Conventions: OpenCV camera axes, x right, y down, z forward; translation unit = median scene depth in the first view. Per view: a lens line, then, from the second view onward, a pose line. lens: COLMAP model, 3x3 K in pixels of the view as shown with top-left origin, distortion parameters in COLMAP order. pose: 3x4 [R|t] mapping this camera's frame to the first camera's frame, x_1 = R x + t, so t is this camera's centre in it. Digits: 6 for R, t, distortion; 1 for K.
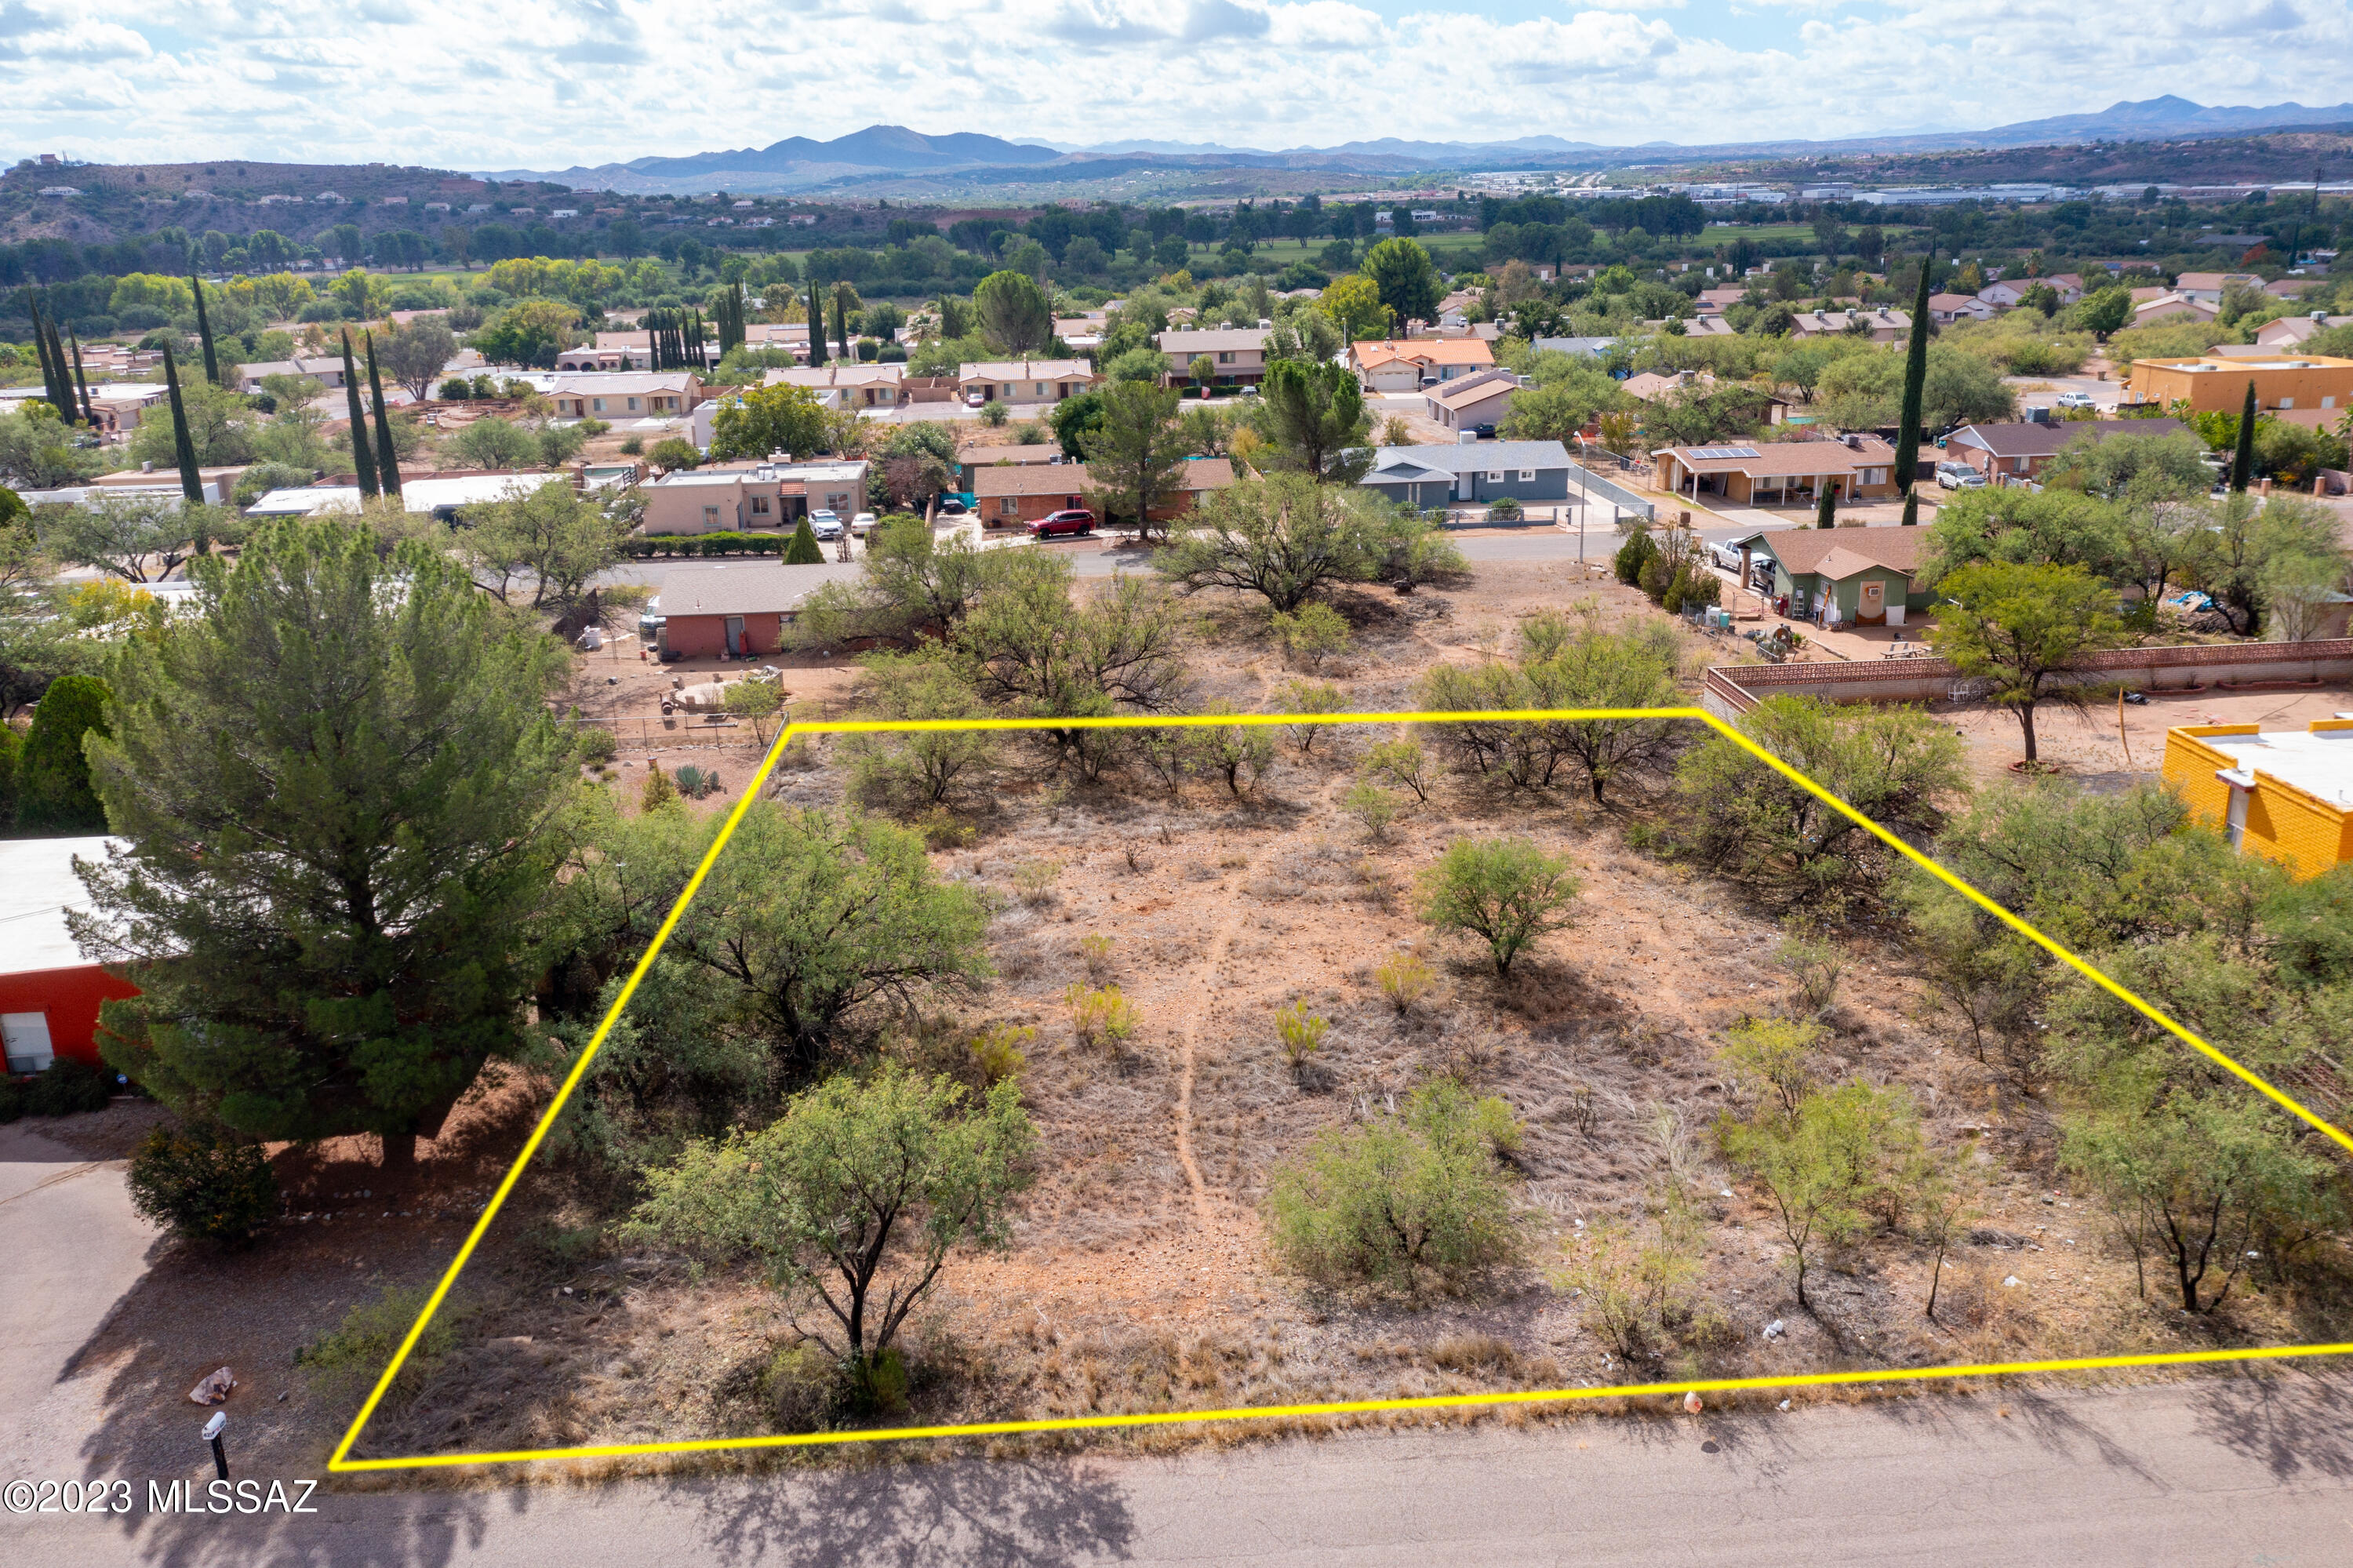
lens RADIAL K [[1861.2, 0, 1172.1], [0, 1861.2, 776.7], [0, 0, 1]] dist [-0.007389, 0.009861]
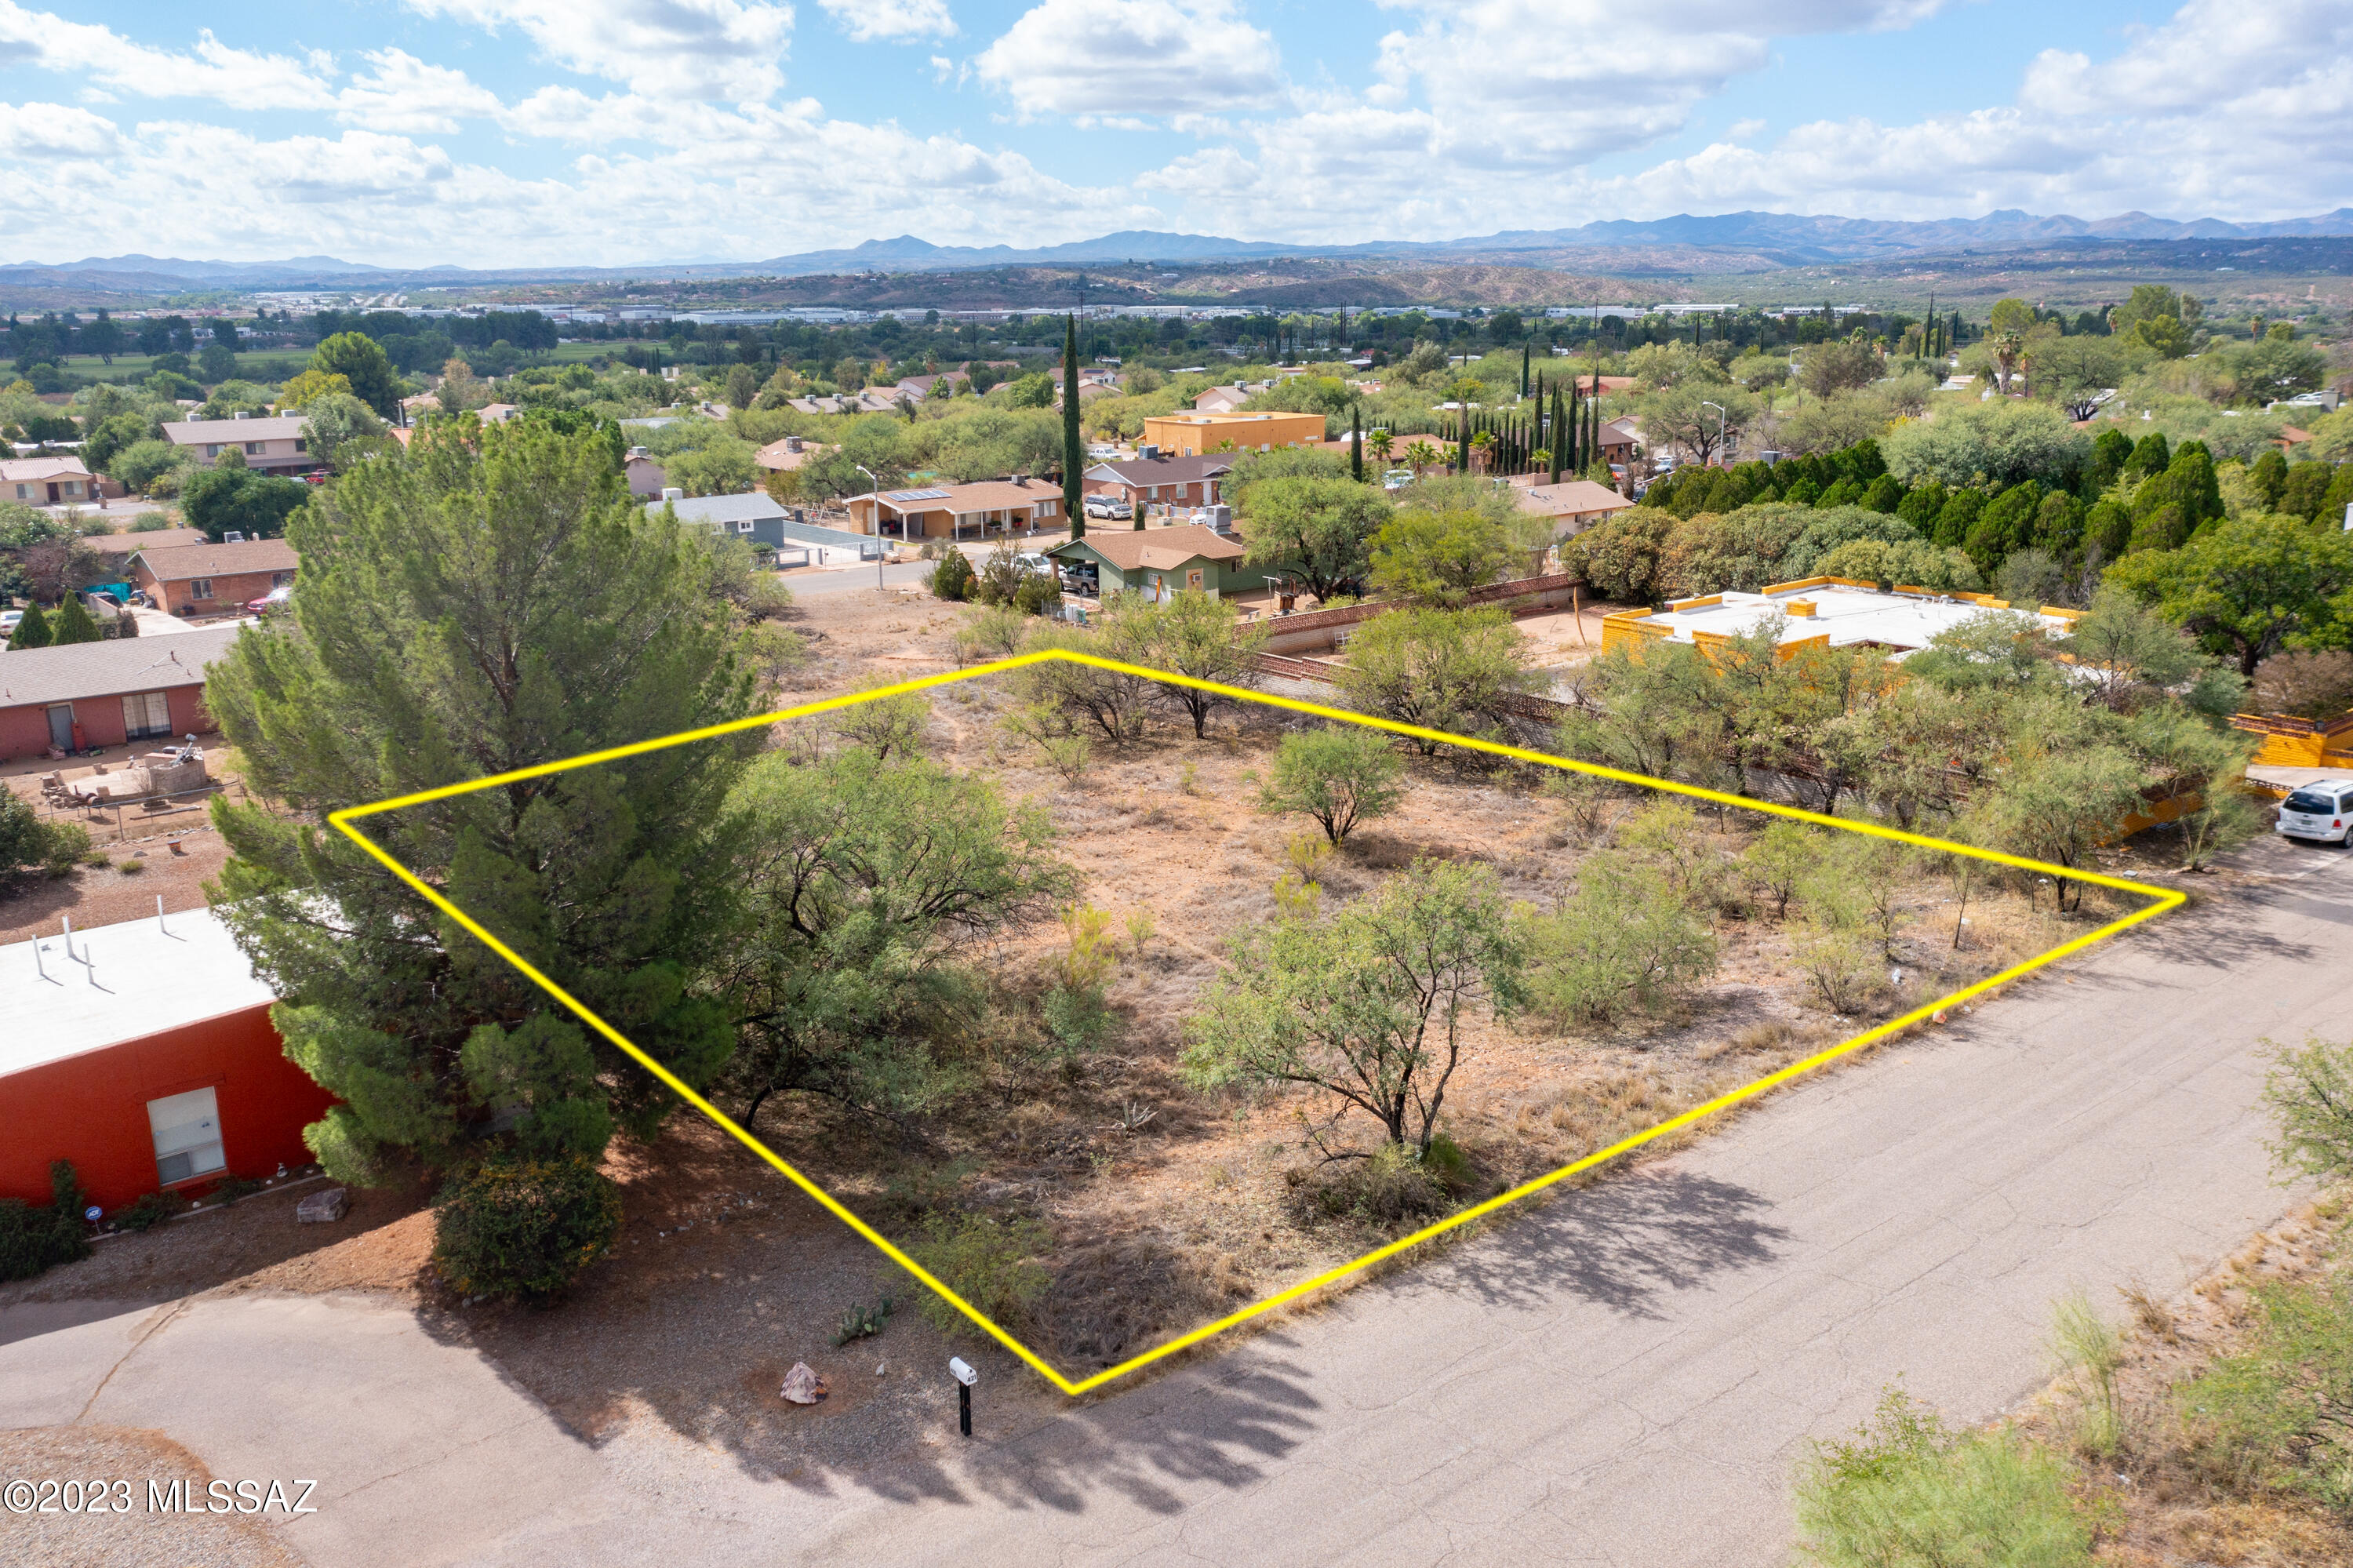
lens RADIAL K [[1871.7, 0, 1163.0], [0, 1871.7, 720.1], [0, 0, 1]] dist [-0.002107, -0.008262]
pose [[0.824110, -0.110670, 0.555513, -0.306696], [0.161515, 0.985925, -0.043192, 0.035386], [-0.542914, 0.125319, 0.830385, 0.063788]]
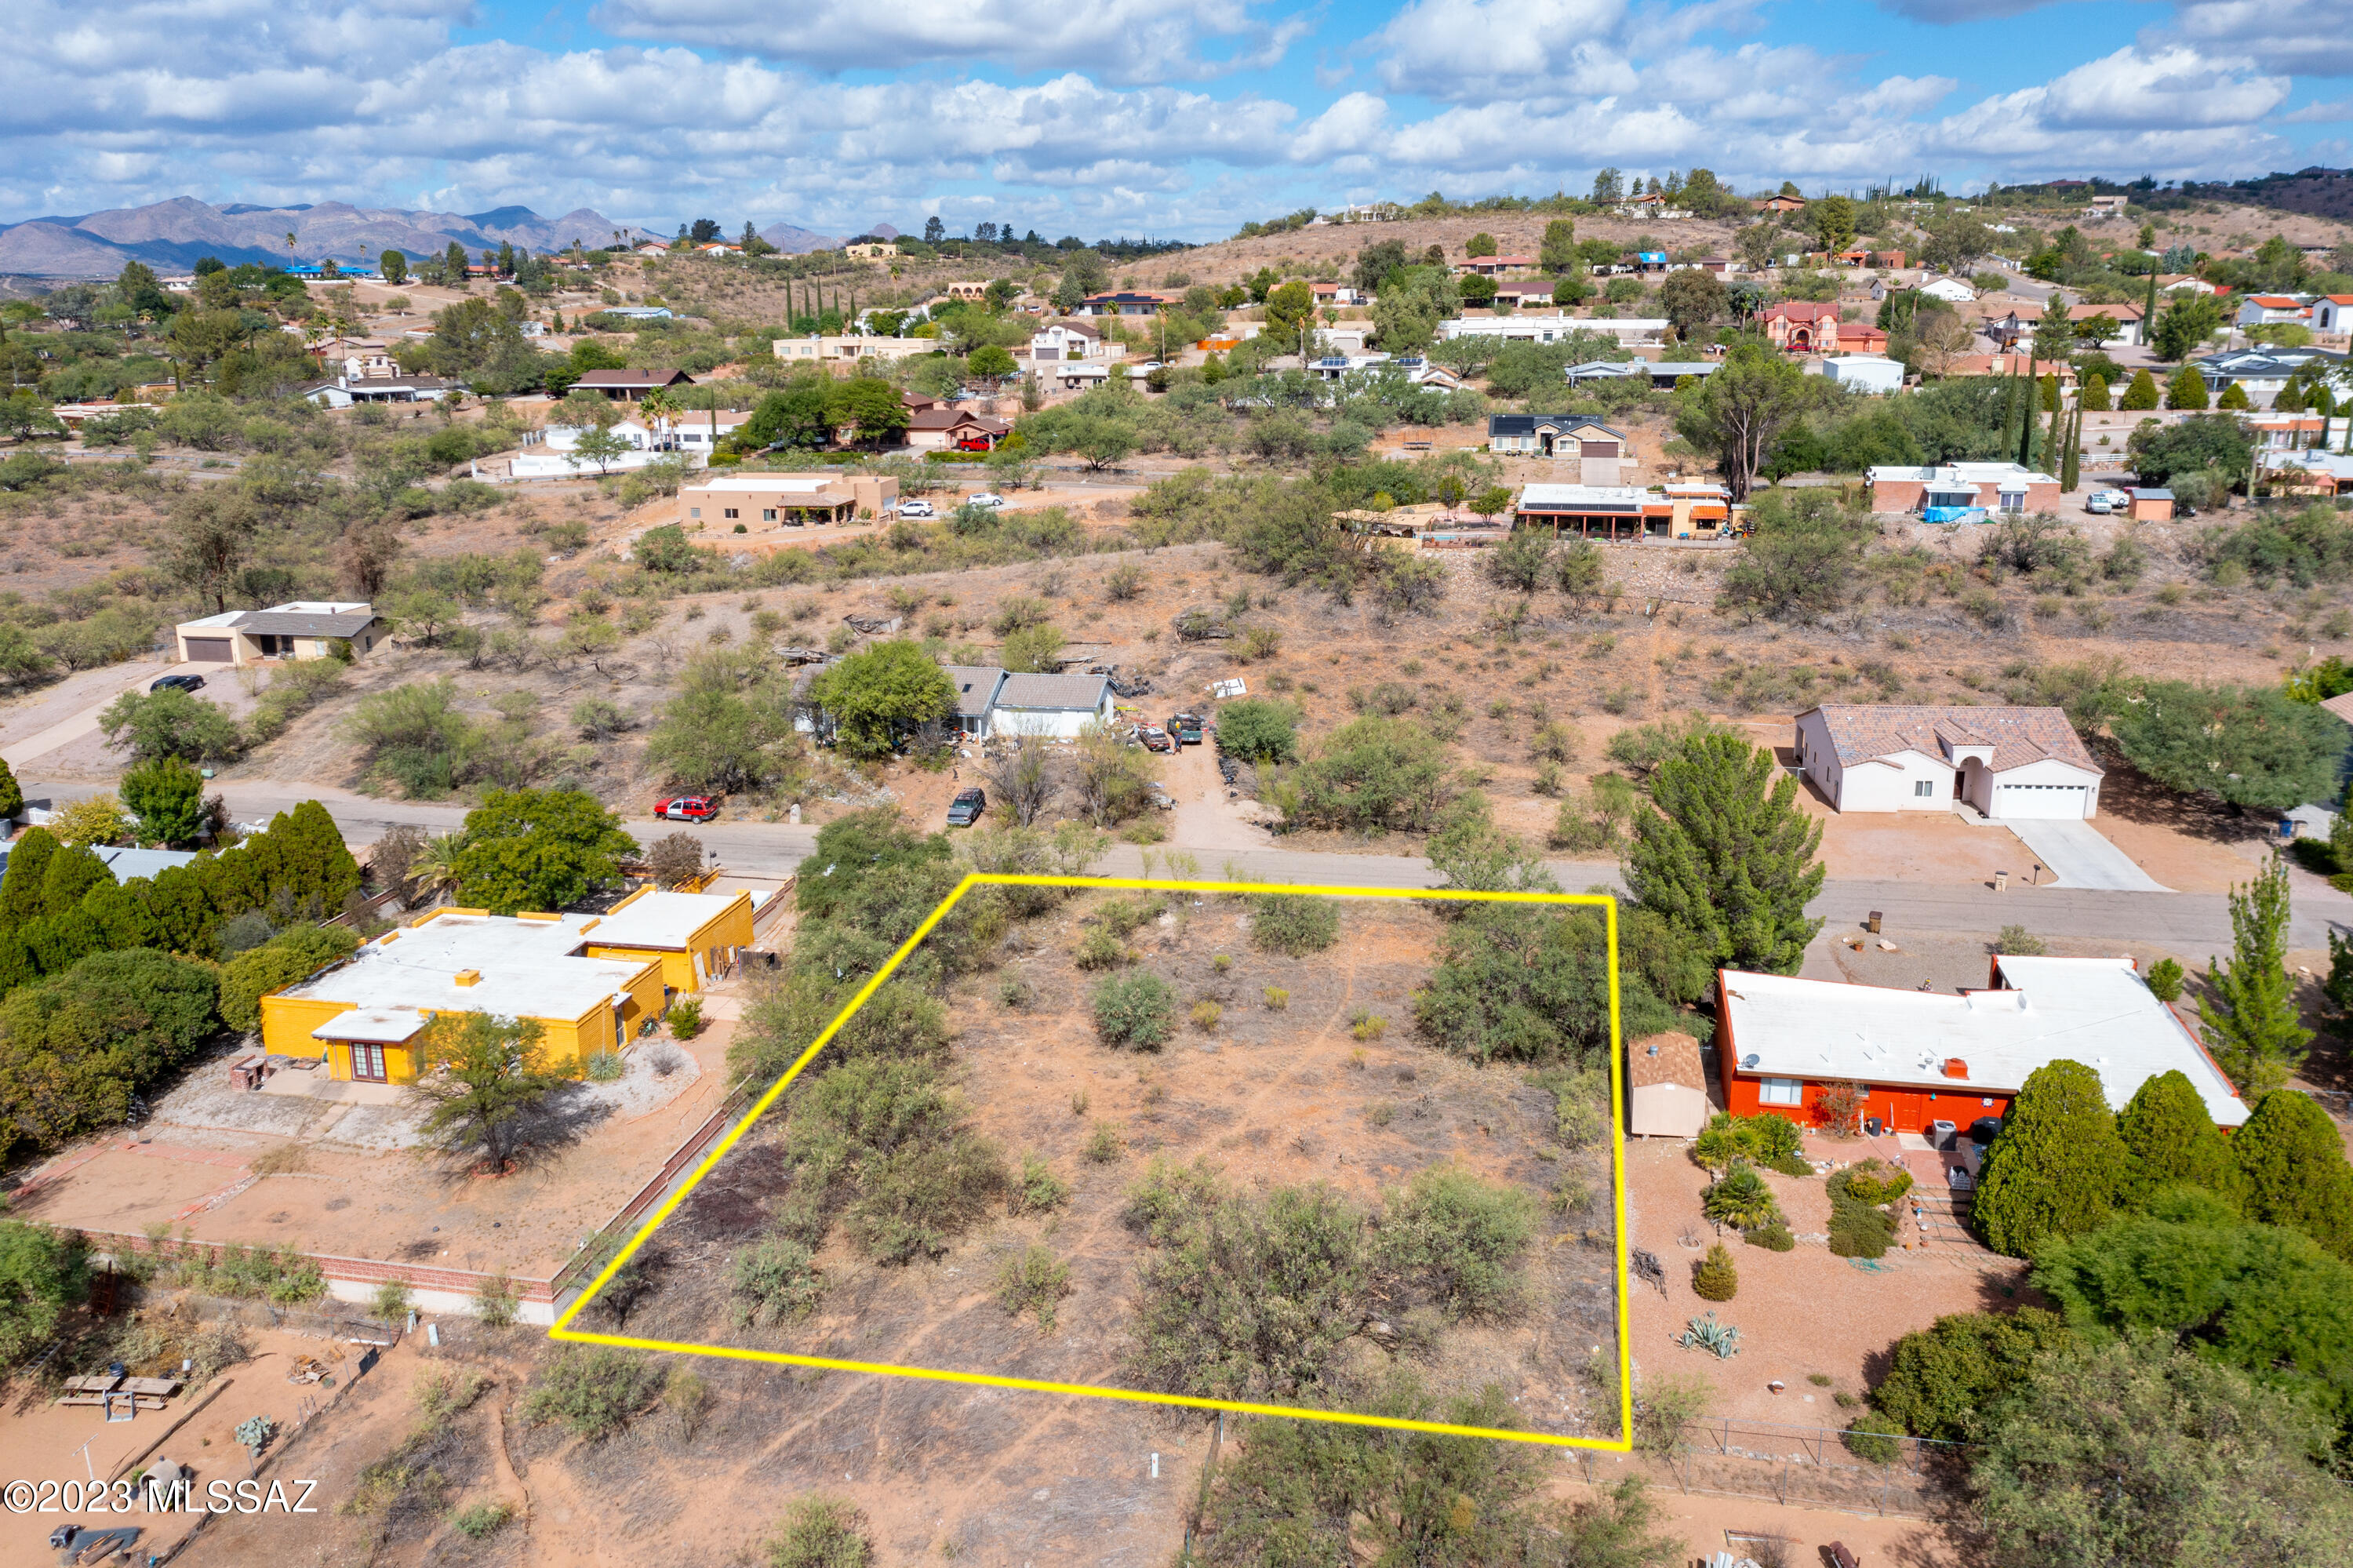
lens RADIAL K [[1861.2, 0, 1172.1], [0, 1861.2, 776.7], [0, 0, 1]] dist [-0.007389, 0.009861]
pose [[-0.960912, -0.037196, 0.274344, -0.193948], [0.116119, 0.845415, 0.521335, -0.598159], [-0.251326, 0.532814, -0.808050, 1.327755]]
